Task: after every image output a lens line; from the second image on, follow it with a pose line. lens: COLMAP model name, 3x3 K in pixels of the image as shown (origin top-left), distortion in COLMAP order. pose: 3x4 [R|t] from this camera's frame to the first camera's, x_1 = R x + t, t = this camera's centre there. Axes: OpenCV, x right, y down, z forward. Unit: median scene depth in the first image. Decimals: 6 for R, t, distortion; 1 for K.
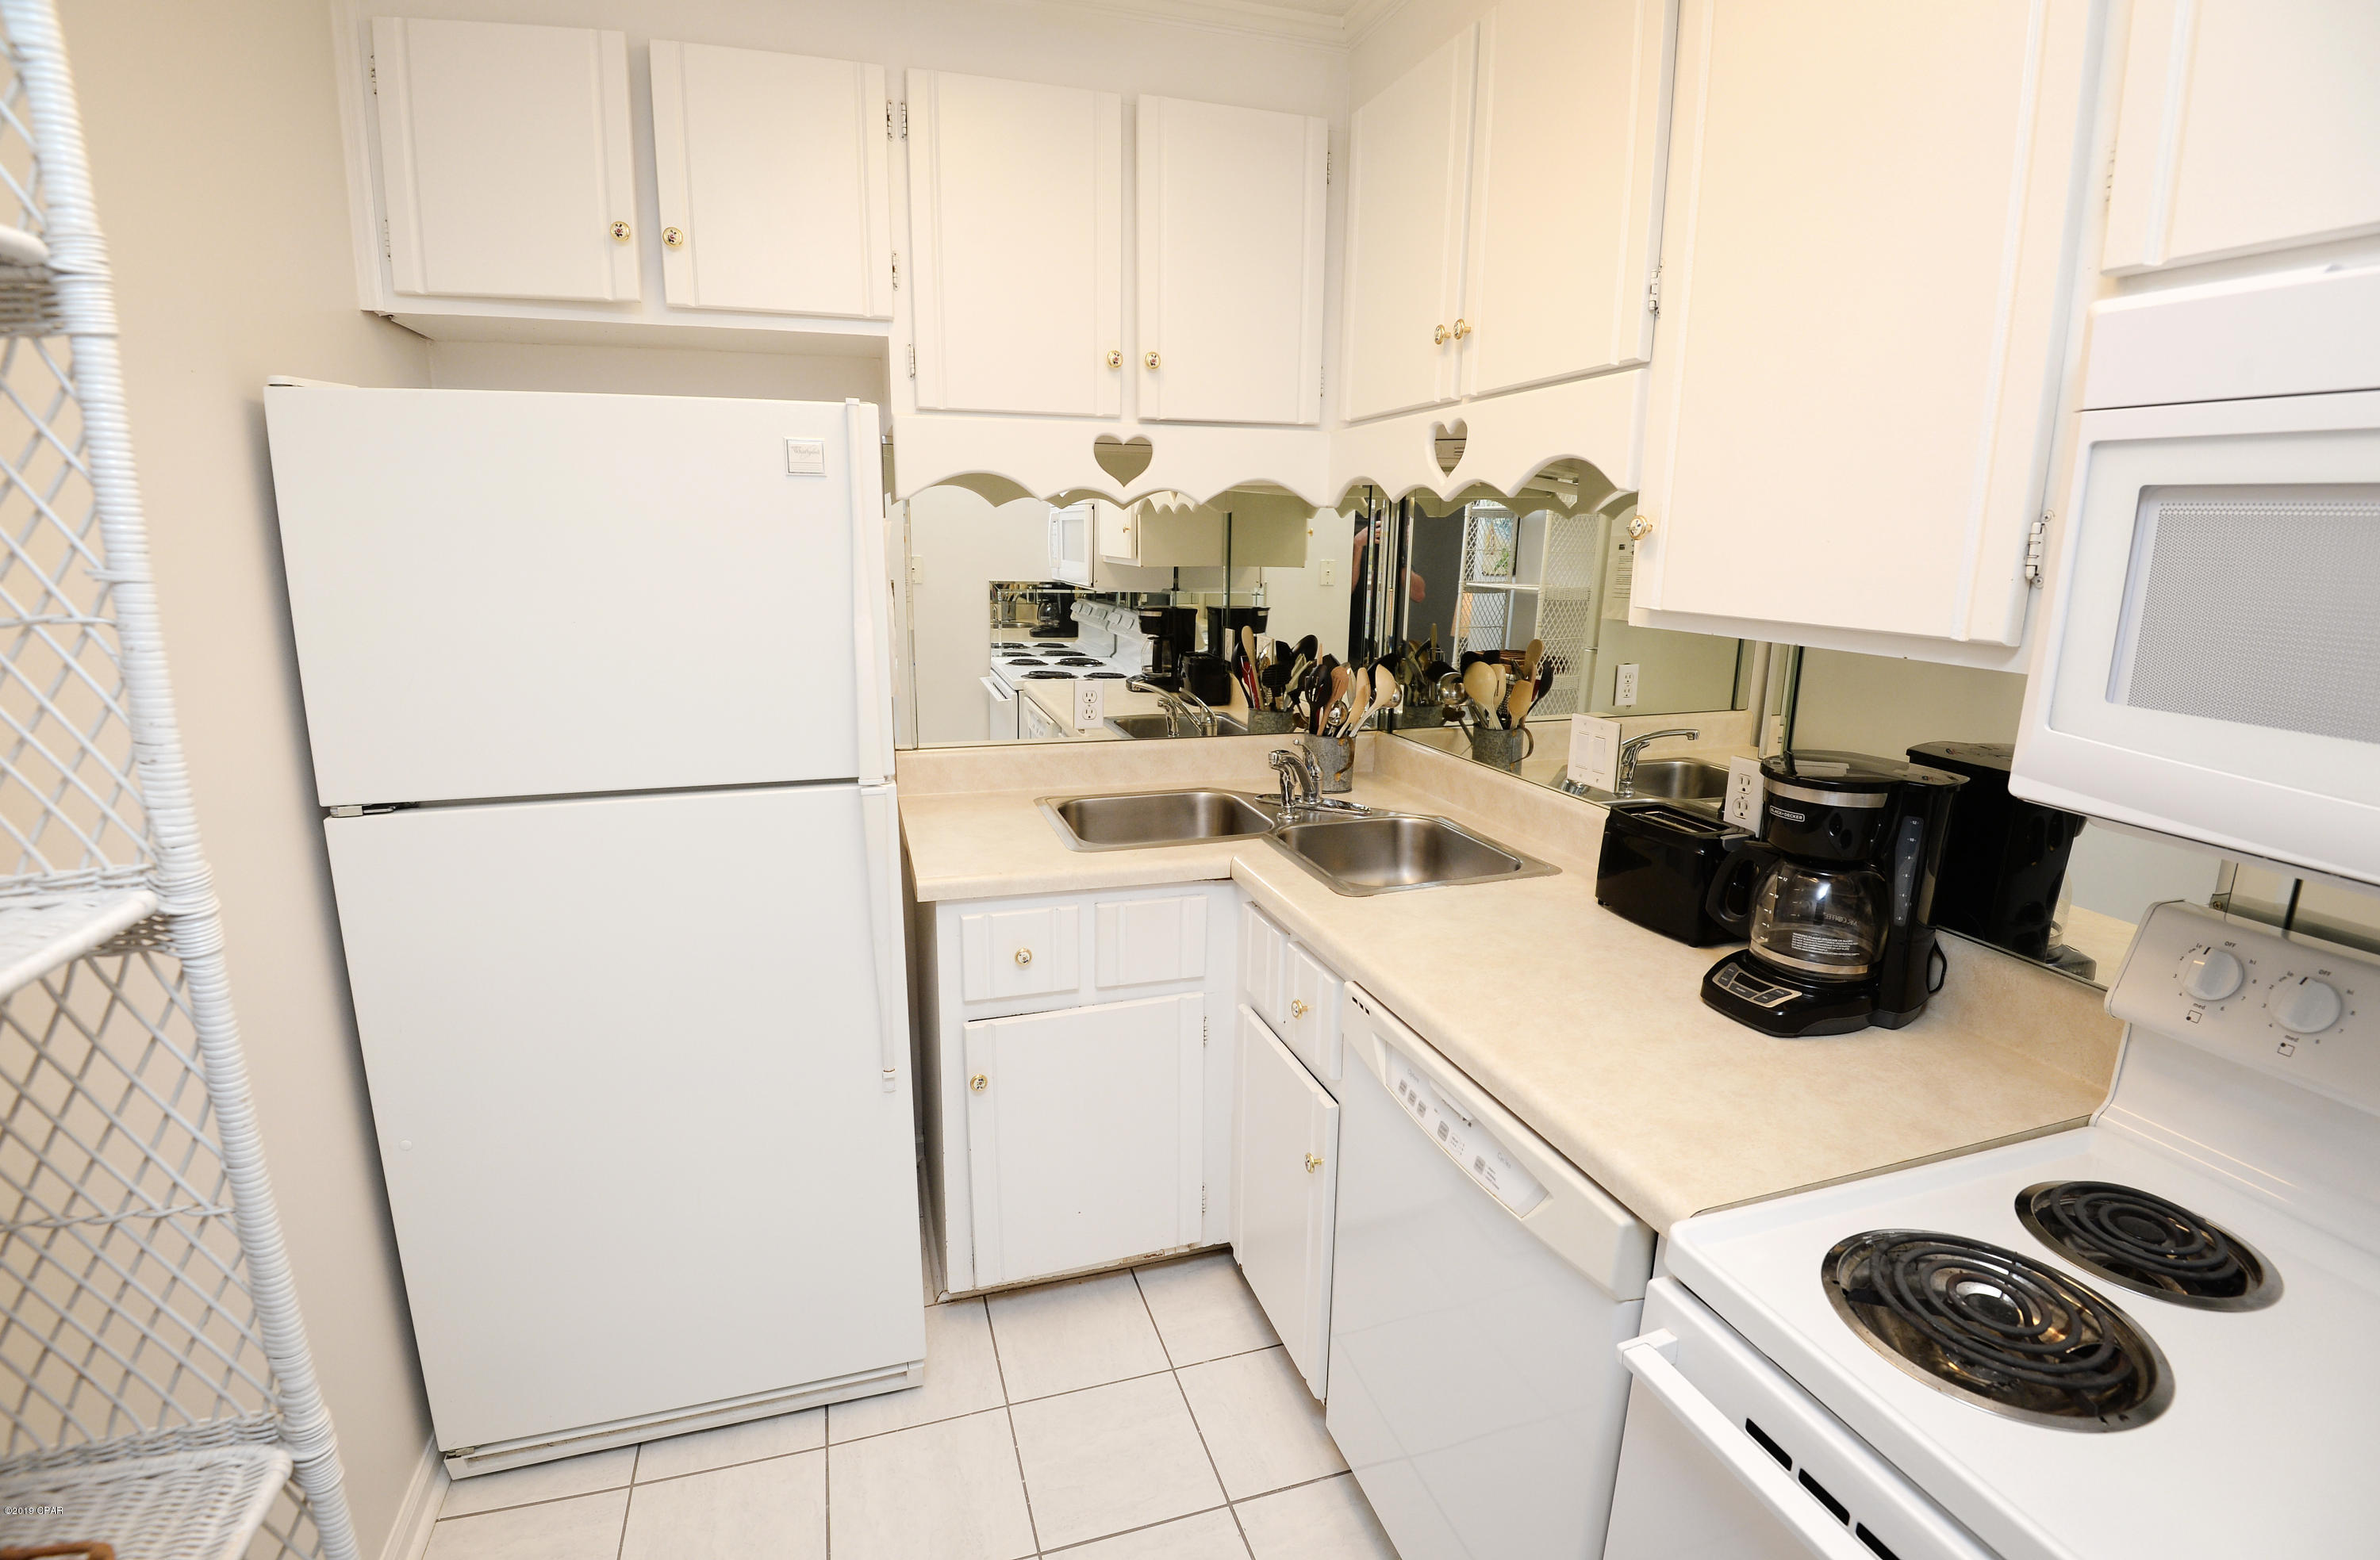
lens RADIAL K [[1098.1, 0, 1190.0], [0, 1098.1, 780.0], [0, 0, 1]] dist [-0.018576, -0.000405]
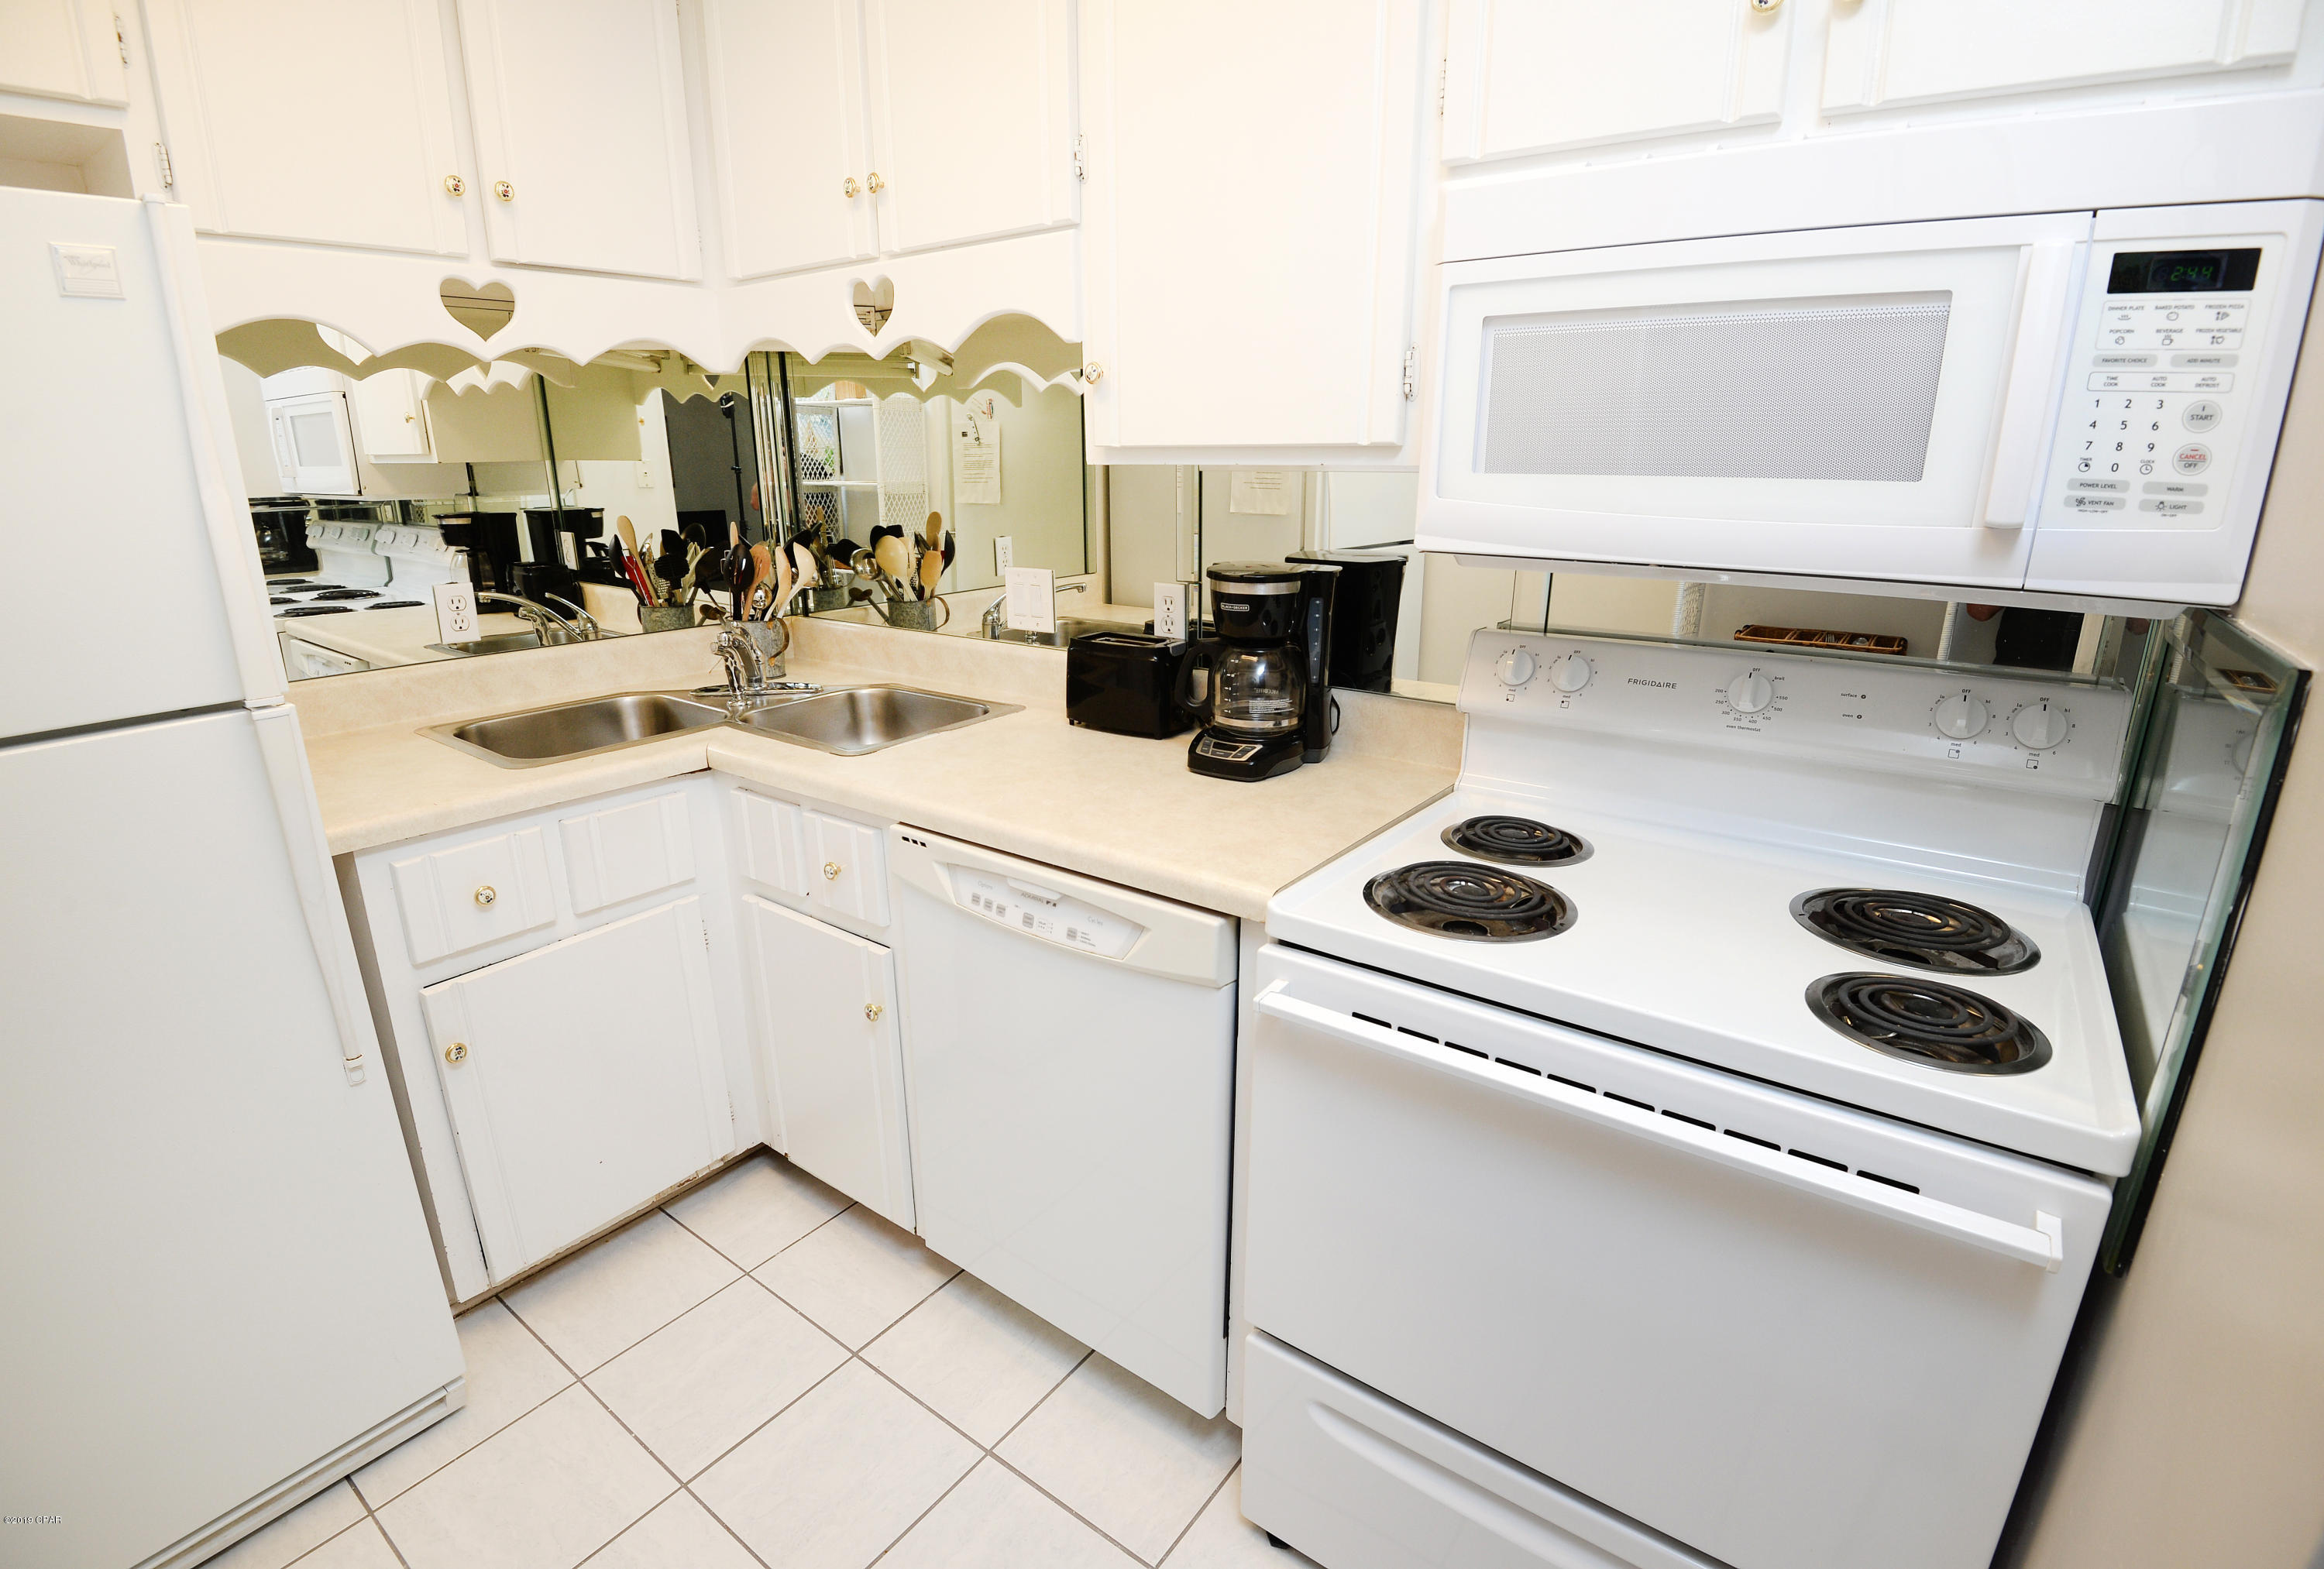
lens RADIAL K [[1077.0, 0, 1162.0], [0, 1077.0, 784.5], [0, 0, 1]] dist [0.026331, -0.051039]
pose [[0.817907, -0.183950, 0.545151, -0.159462], [0.140219, 0.982674, 0.121208, 0.046237], [-0.558002, -0.022696, 0.829529, 0.004465]]
